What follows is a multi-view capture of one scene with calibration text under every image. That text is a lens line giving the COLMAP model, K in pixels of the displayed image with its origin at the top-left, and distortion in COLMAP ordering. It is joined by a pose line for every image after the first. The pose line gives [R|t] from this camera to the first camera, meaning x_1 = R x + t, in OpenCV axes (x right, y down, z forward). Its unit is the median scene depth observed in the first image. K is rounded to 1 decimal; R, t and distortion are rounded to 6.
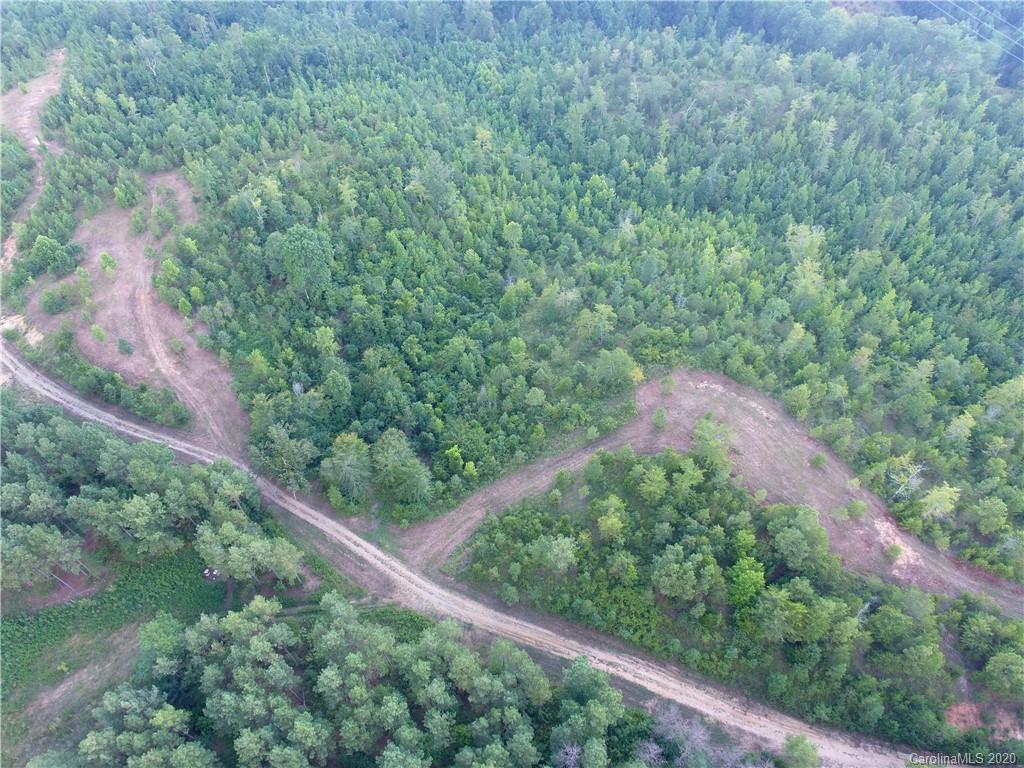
lens RADIAL K [[602.1, 0, 518.3], [0, 602.1, 375.0], [0, 0, 1]] dist [0.004888, -0.002067]
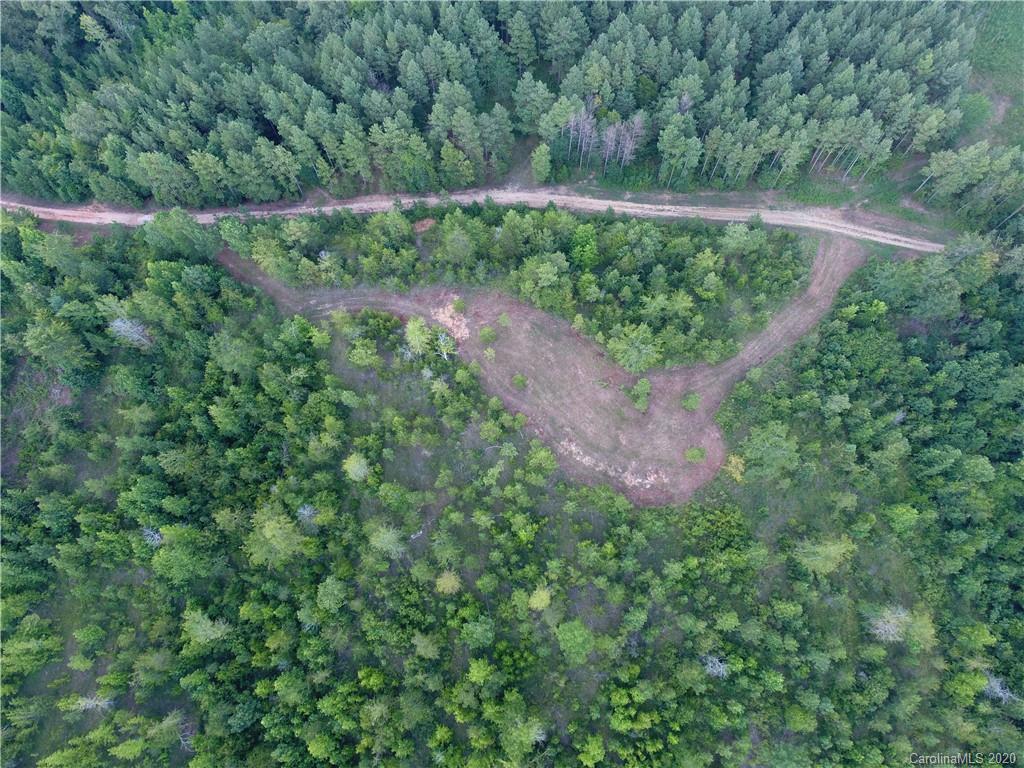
lens RADIAL K [[602.1, 0, 518.3], [0, 602.1, 375.0], [0, 0, 1]] dist [0.004888, -0.002067]
pose [[-0.960429, 0.258340, -0.104095, 0.470563], [-0.196983, -0.365807, 0.909606, -0.552409], [0.196909, 0.894117, 0.402220, 0.489081]]
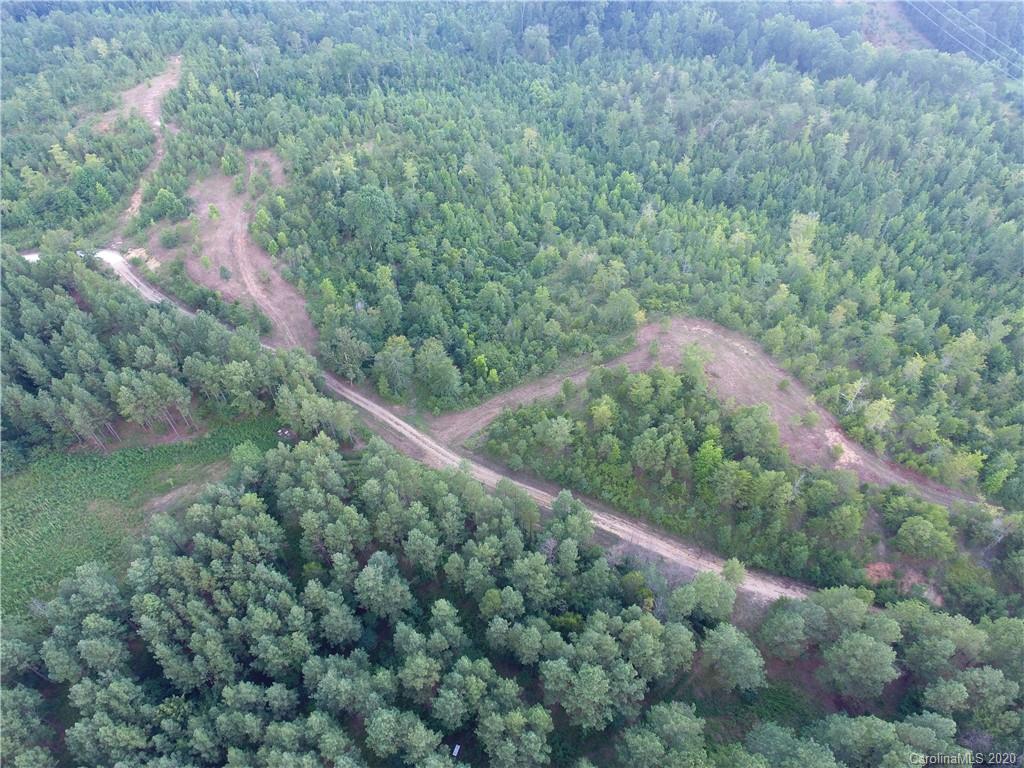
lens RADIAL K [[602.1, 0, 518.3], [0, 602.1, 375.0], [0, 0, 1]] dist [0.004888, -0.002067]
pose [[0.995194, 0.068372, -0.070100, 0.046151], [-0.072133, 0.996007, -0.052605, 0.177682], [0.066224, 0.057409, 0.996152, -0.173367]]
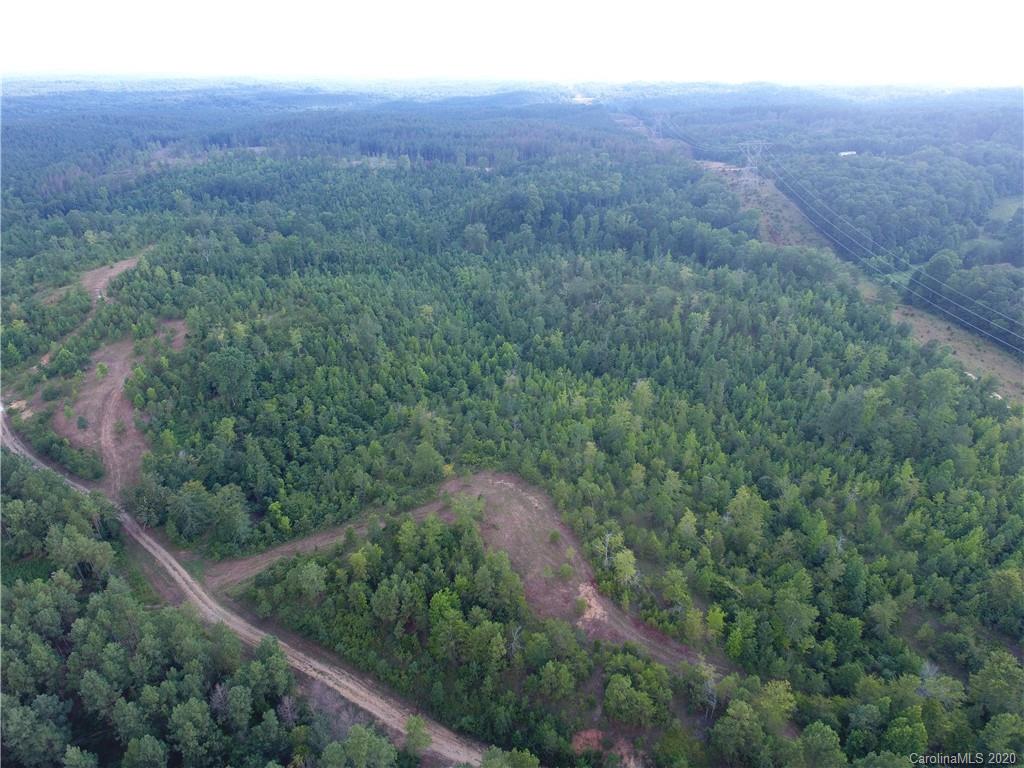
lens RADIAL K [[602.1, 0, 518.3], [0, 602.1, 375.0], [0, 0, 1]] dist [0.004888, -0.002067]
pose [[0.991149, 0.062119, -0.117327, 0.432793], [-0.097694, 0.939694, -0.327766, 0.189384], [0.089891, 0.336327, 0.937445, -0.185227]]
